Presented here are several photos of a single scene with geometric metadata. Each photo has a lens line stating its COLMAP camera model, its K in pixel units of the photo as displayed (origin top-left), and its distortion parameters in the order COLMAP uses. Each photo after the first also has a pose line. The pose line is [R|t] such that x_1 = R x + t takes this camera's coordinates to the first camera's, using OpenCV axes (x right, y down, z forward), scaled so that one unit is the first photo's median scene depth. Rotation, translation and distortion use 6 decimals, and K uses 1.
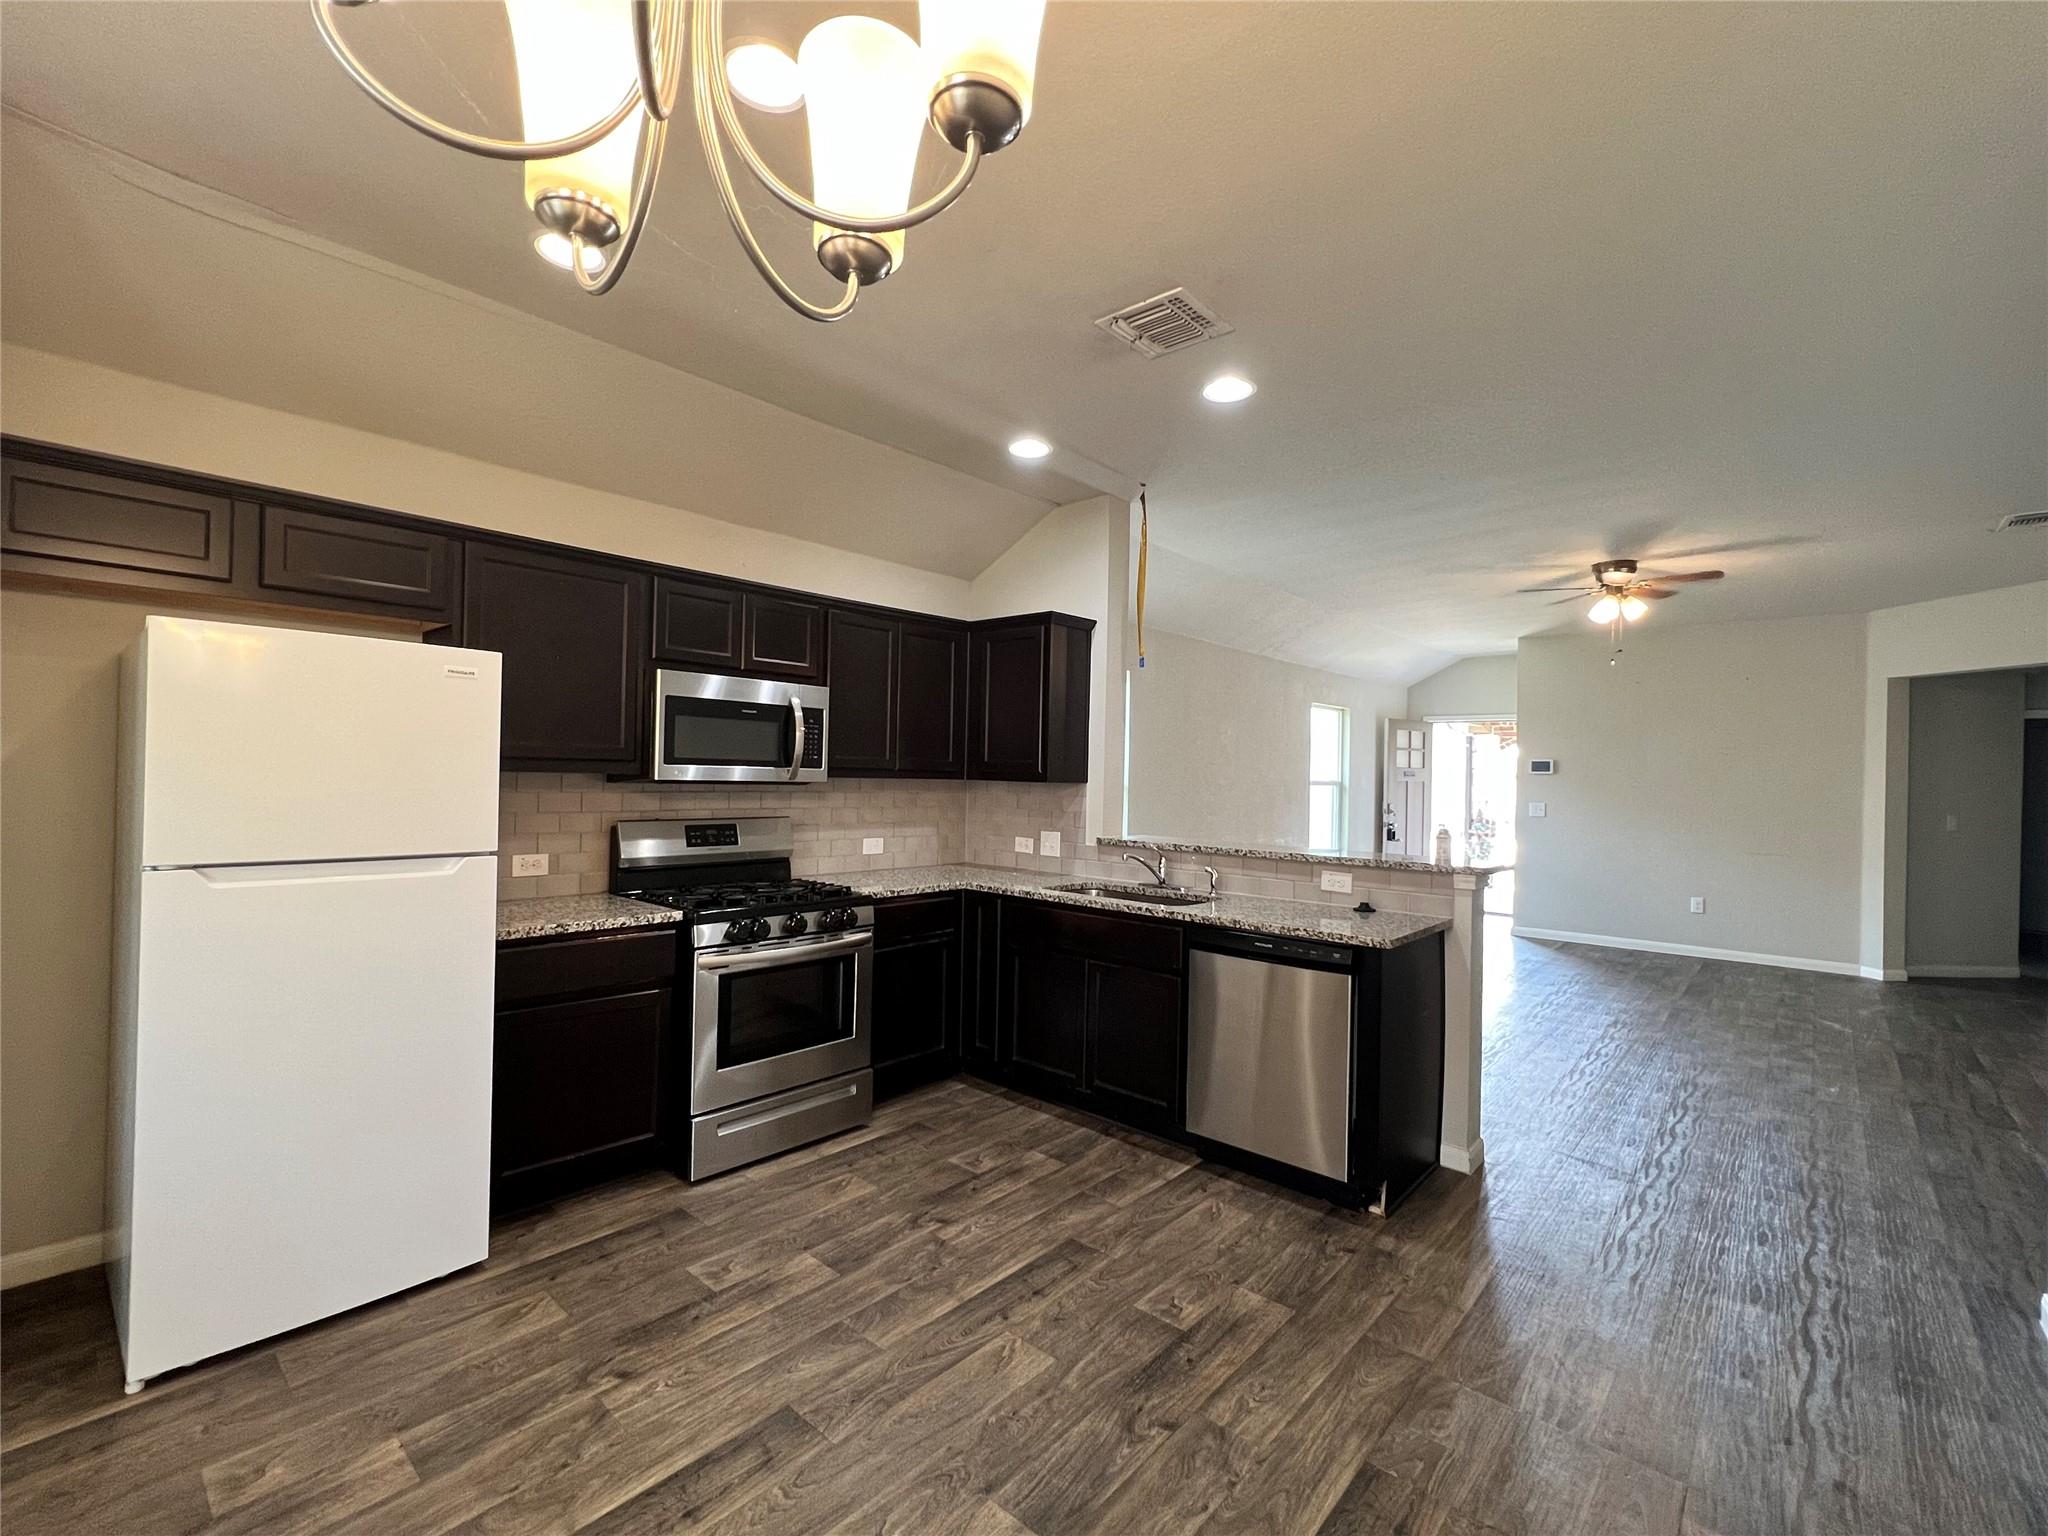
lens RADIAL K [[908.1, 0, 1024.0], [0, 908.1, 768.0], [0, 0, 1]] dist [-0.001445, -0.000034]
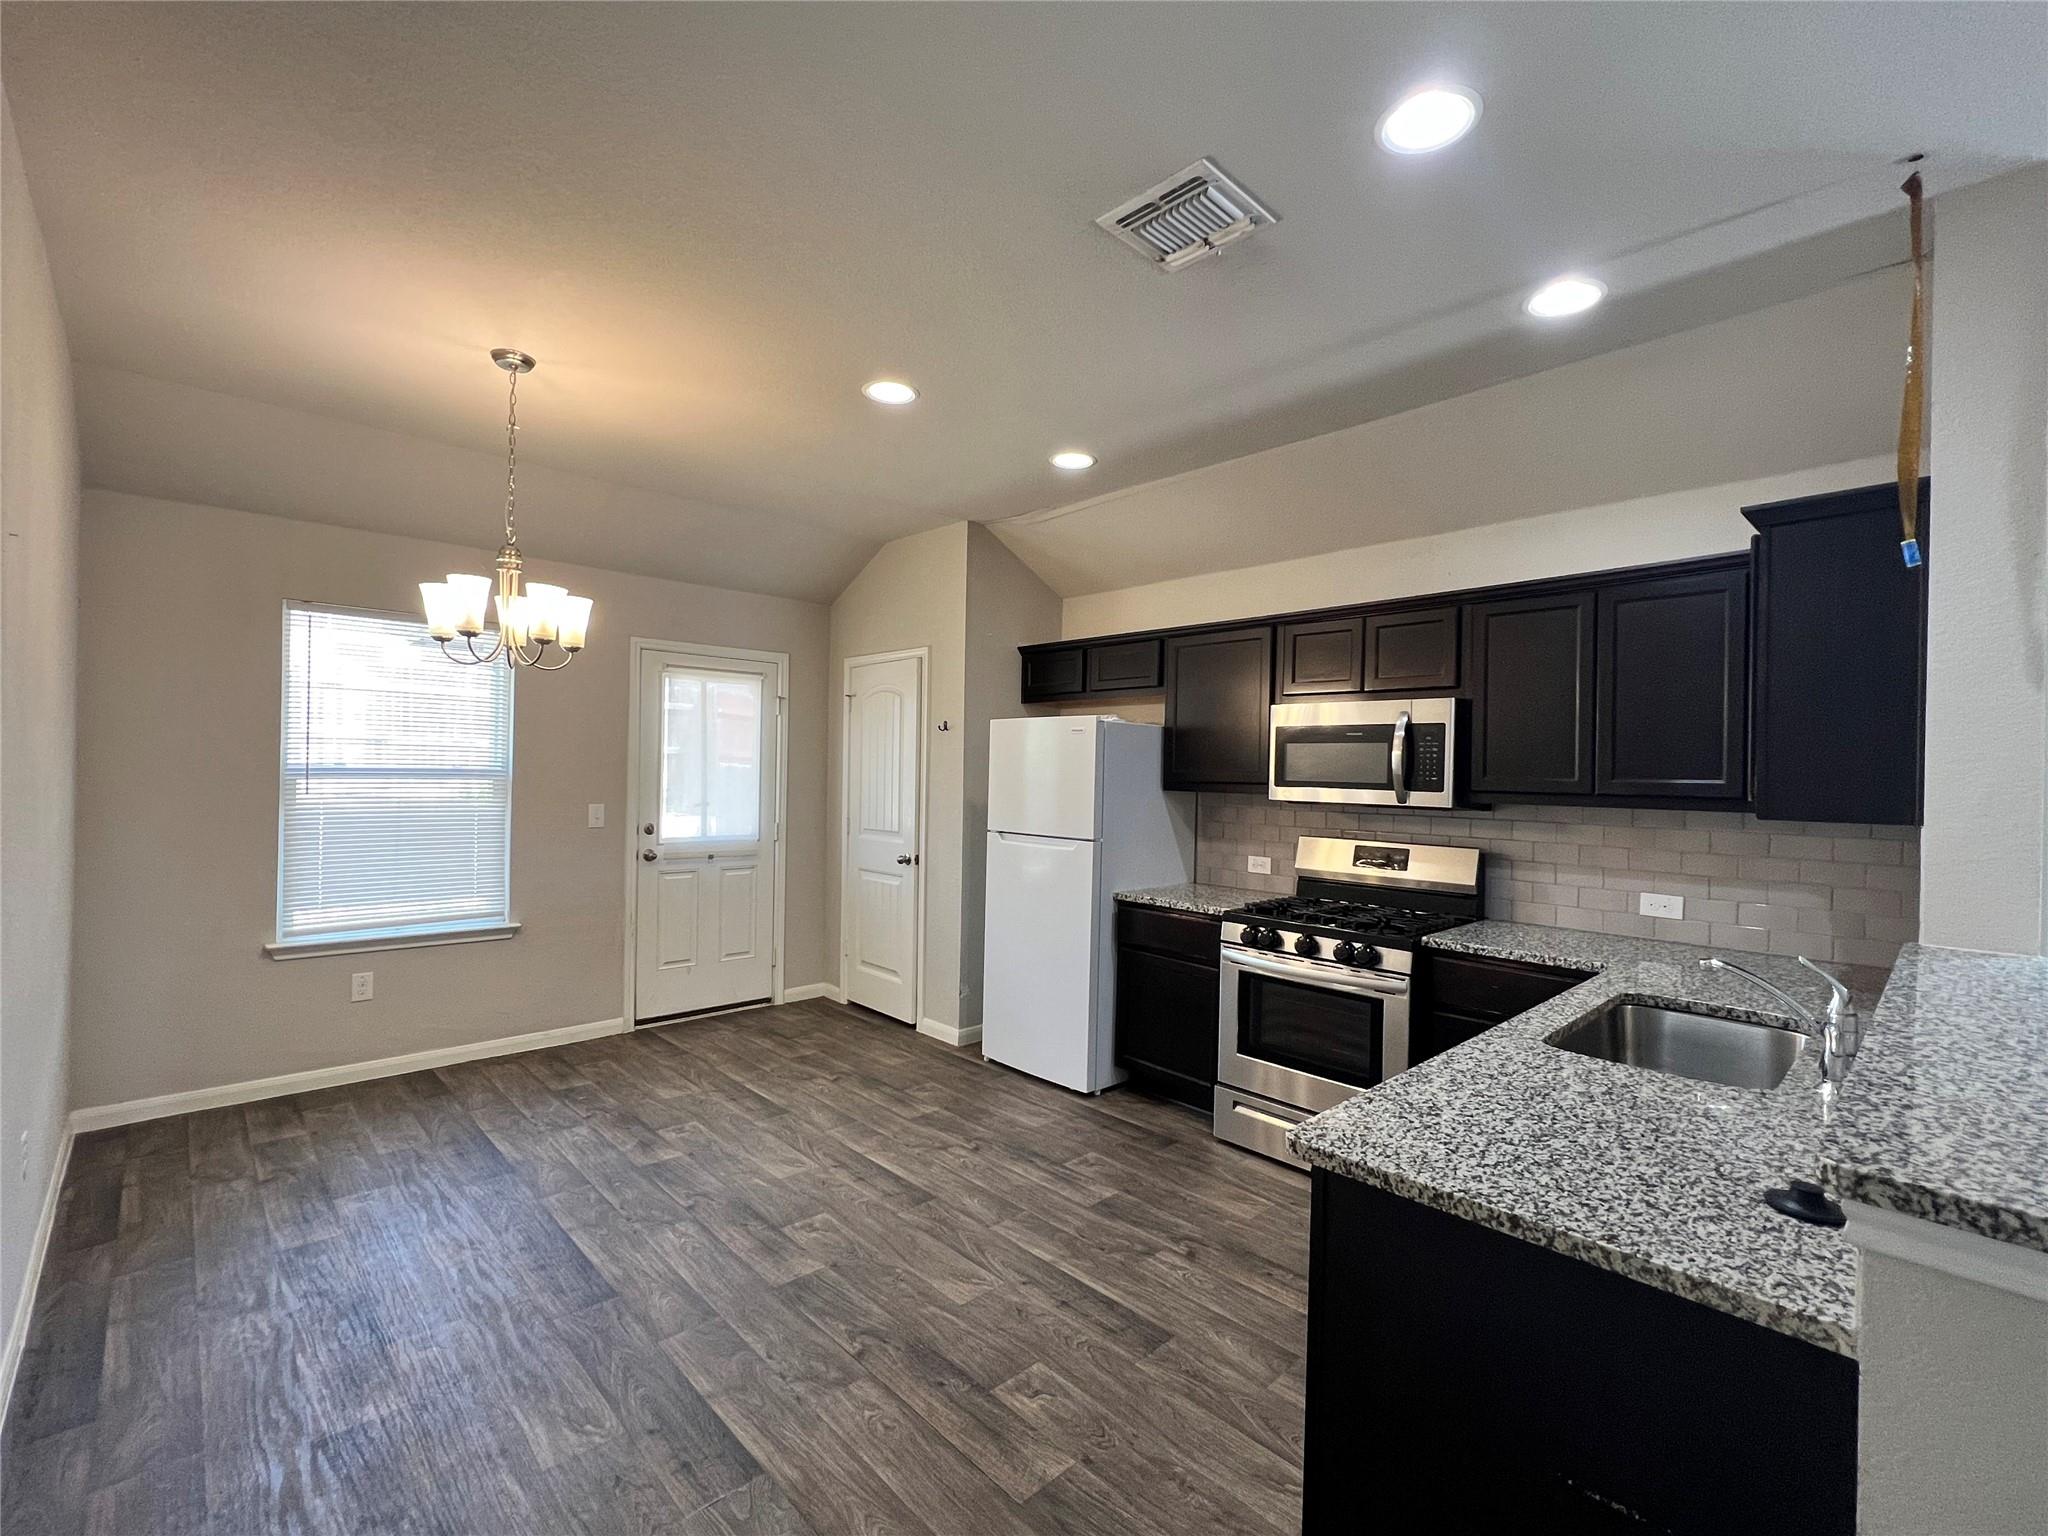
lens RADIAL K [[908.1, 0, 1024.0], [0, 908.1, 768.0], [0, 0, 1]] dist [-0.001445, -0.000034]
pose [[-0.093539, -0.026811, -0.995255, 0.983090], [-0.014242, 0.999571, -0.025589, 0.008564], [0.995514, 0.011781, -0.093881, 0.986127]]
